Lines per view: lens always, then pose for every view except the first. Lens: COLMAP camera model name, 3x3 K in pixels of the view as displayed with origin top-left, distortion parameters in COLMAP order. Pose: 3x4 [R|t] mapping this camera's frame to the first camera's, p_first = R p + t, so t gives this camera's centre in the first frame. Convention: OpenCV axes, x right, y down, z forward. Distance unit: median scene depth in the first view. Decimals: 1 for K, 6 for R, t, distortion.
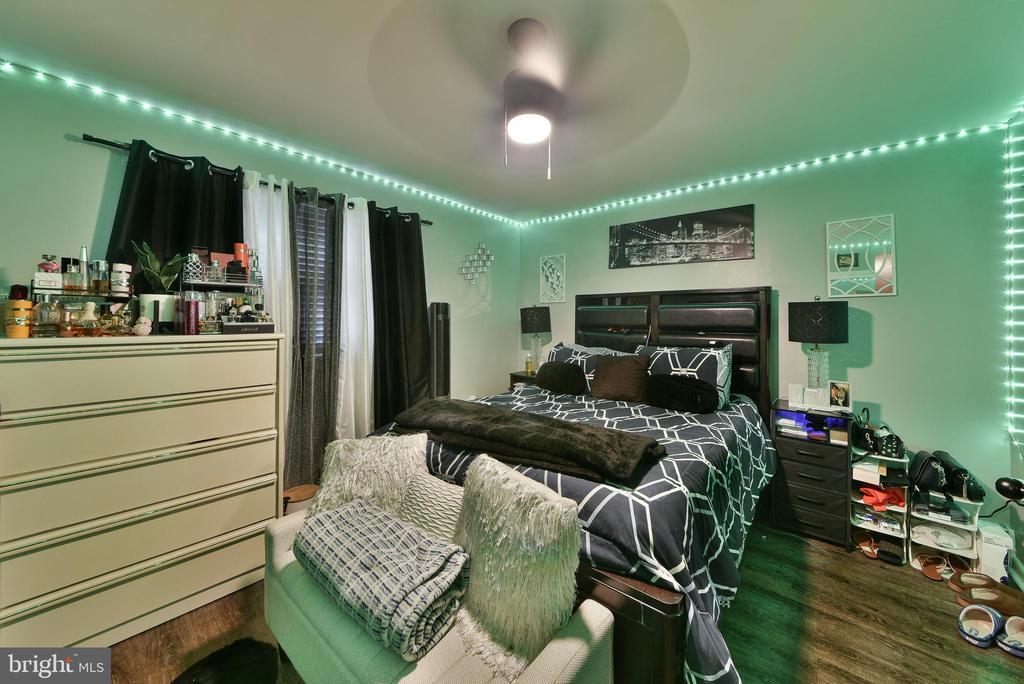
lens RADIAL K [[362.7, 0, 526.3], [0, 362.7, 319.0], [0, 0, 1]] dist [-0.006724, -0.000175]
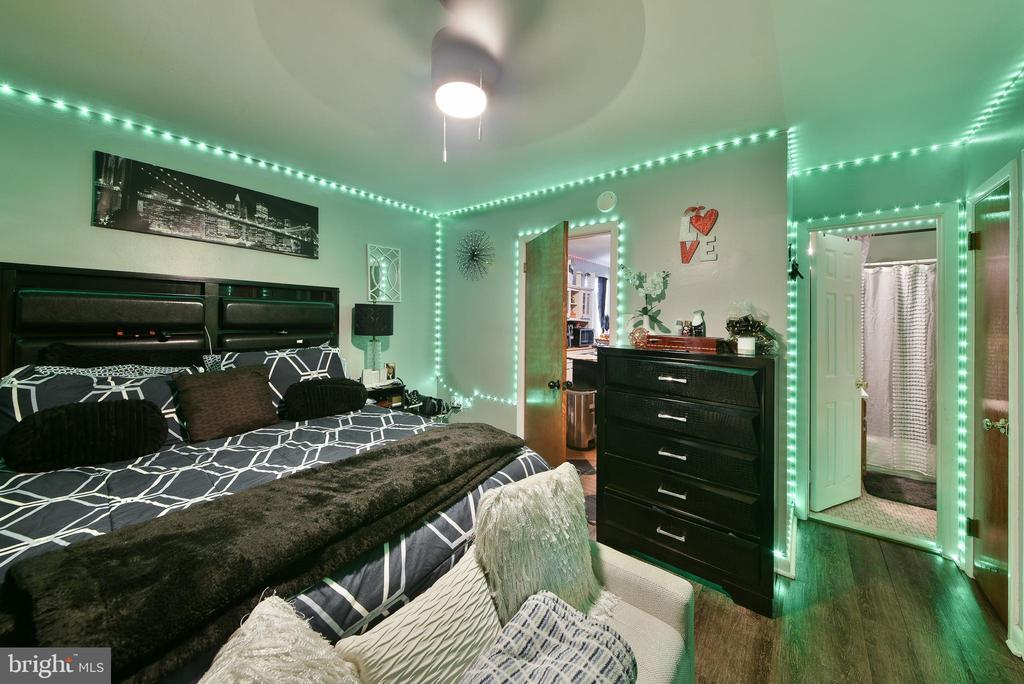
lens RADIAL K [[362.7, 0, 515.4], [0, 362.7, 310.3], [0, 0, 1]] dist [-0.006724, -0.000175]
pose [[-0.037270, 0.014381, 0.999202, -0.447417], [-0.018054, 0.999724, -0.015062, -0.012178], [-0.999142, -0.018601, -0.037000, 0.458976]]
